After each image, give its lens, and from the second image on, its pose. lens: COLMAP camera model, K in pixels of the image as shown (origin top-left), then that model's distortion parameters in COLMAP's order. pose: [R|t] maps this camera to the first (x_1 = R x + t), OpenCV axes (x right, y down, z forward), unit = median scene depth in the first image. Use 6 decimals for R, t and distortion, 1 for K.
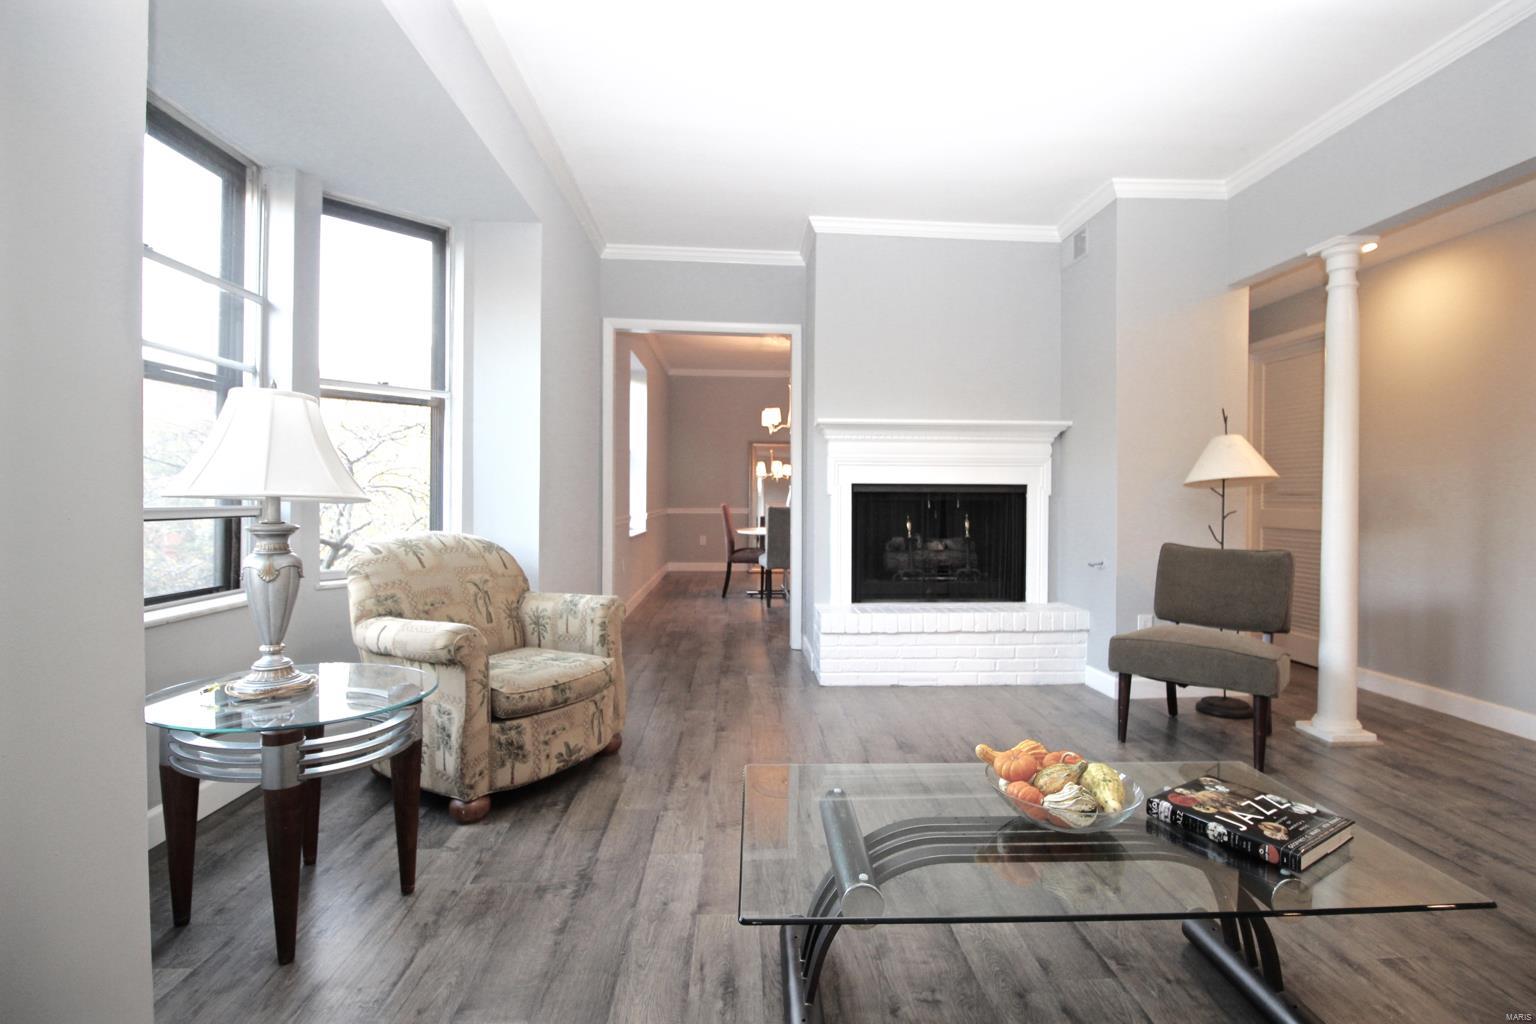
lens RADIAL K [[710.0, 0, 768.0], [0, 710.0, 512.0], [0, 0, 1]] dist [-0.000032, -0.012363]
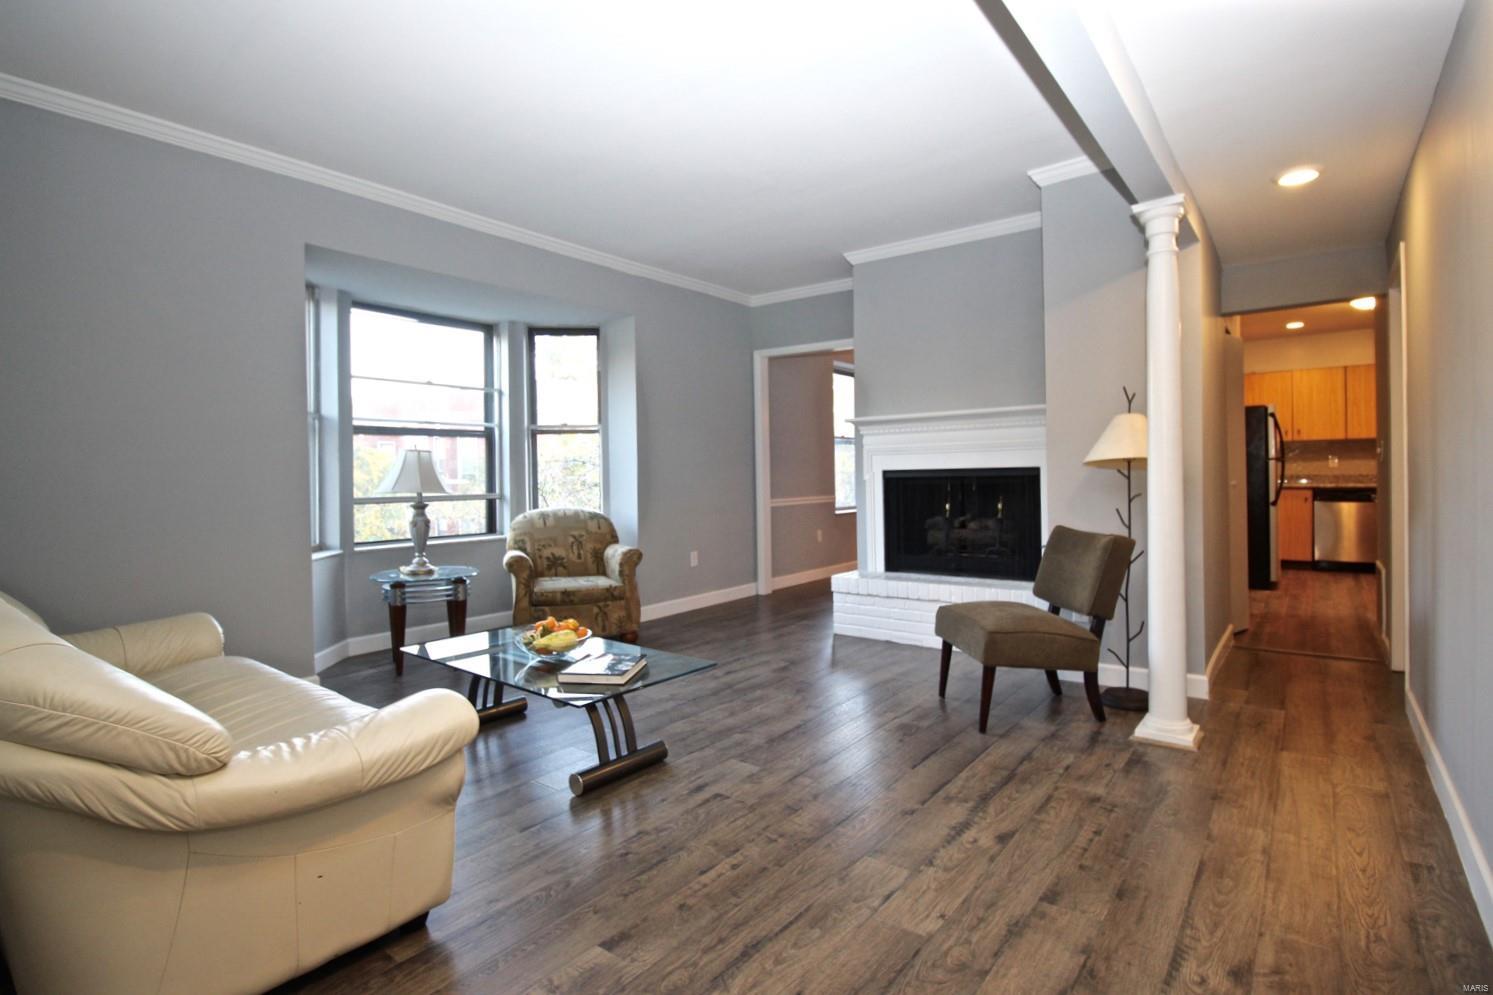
lens RADIAL K [[714.1, 0, 746.5], [0, 714.1, 497.5], [0, 0, 1]] dist [0.000988, -0.014713]
pose [[0.758152, -0.000020, -0.652078, 1.033440], [0.006701, 0.999947, 0.007761, -0.008144], [0.652043, -0.010253, 0.758112, -0.071856]]
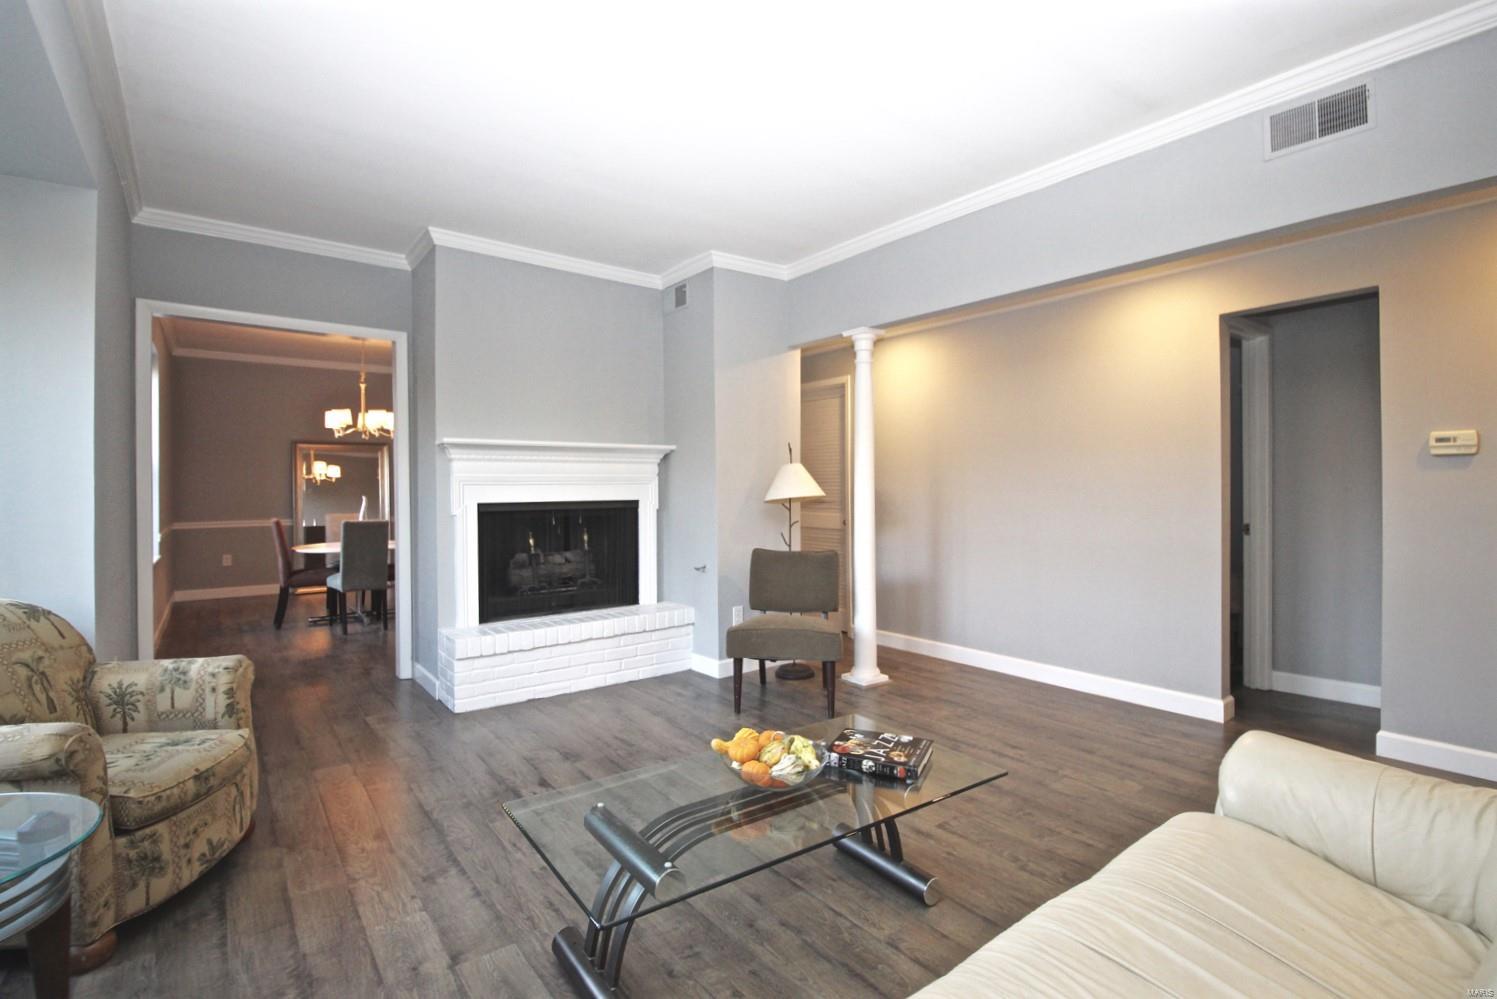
lens RADIAL K [[716.0, 0, 748.5], [0, 716.0, 499.5], [0, 0, 1]] dist [0.000988, -0.014713]
pose [[0.827496, -0.022799, 0.561009, -0.183455], [0.026331, 0.999652, 0.001788, -0.052895], [-0.560854, 0.013292, 0.827808, -0.051338]]
